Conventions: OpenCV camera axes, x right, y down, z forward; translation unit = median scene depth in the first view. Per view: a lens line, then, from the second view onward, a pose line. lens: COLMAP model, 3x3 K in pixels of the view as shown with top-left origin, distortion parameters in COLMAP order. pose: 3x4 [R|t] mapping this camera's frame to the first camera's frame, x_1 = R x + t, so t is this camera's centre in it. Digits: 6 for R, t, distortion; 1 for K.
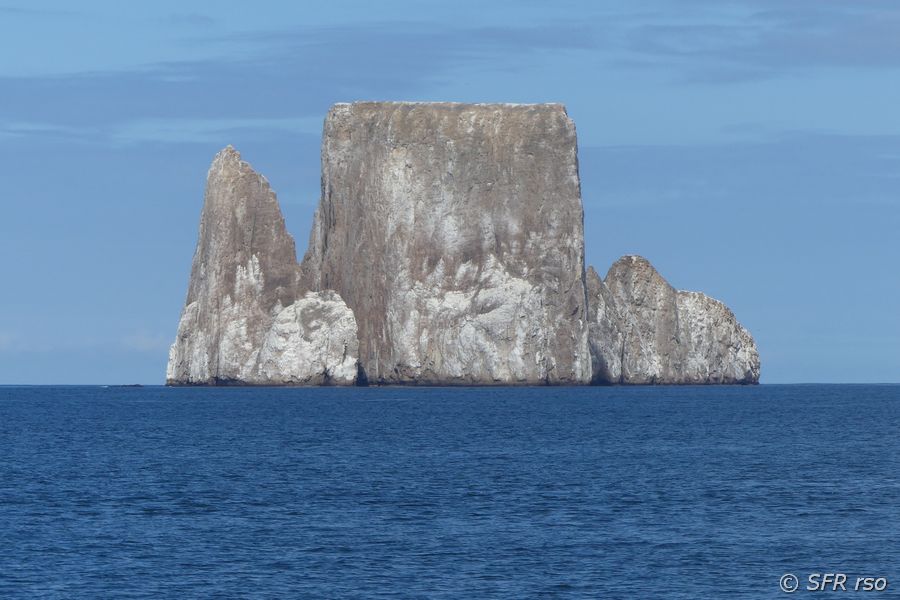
lens RADIAL K [[6051.6, 0, 453.1], [0, 6051.6, 301.1], [0, 0, 1]] dist [7.217758, 0.000000]
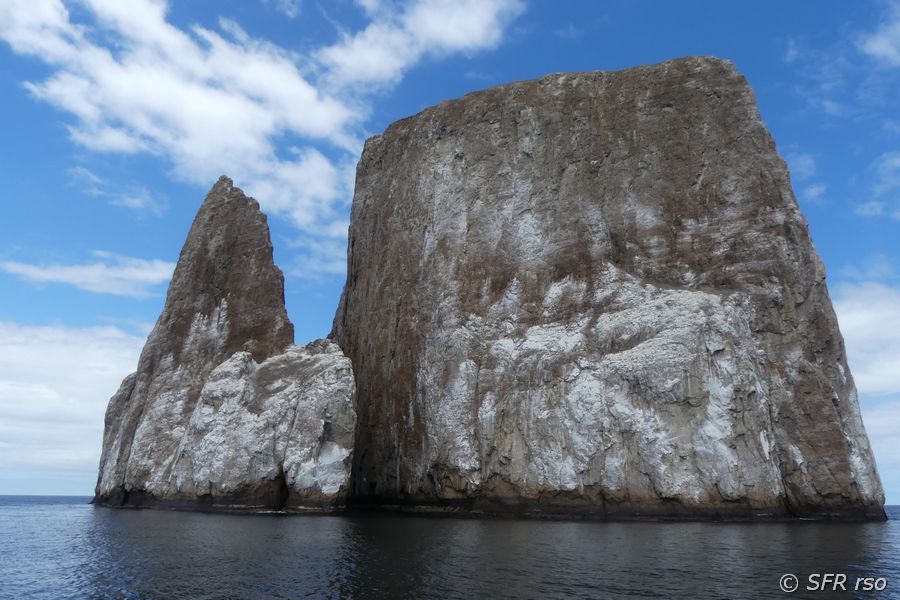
lens RADIAL K [[706.8, 0, 467.8], [0, 706.8, 310.3], [0, 0, 1]] dist [0.007042, 0.005576]
pose [[0.999506, 0.021361, 0.023047, -0.007867], [-0.014987, 0.968686, -0.247837, 0.012531], [-0.027619, 0.247370, 0.968527, 0.936926]]
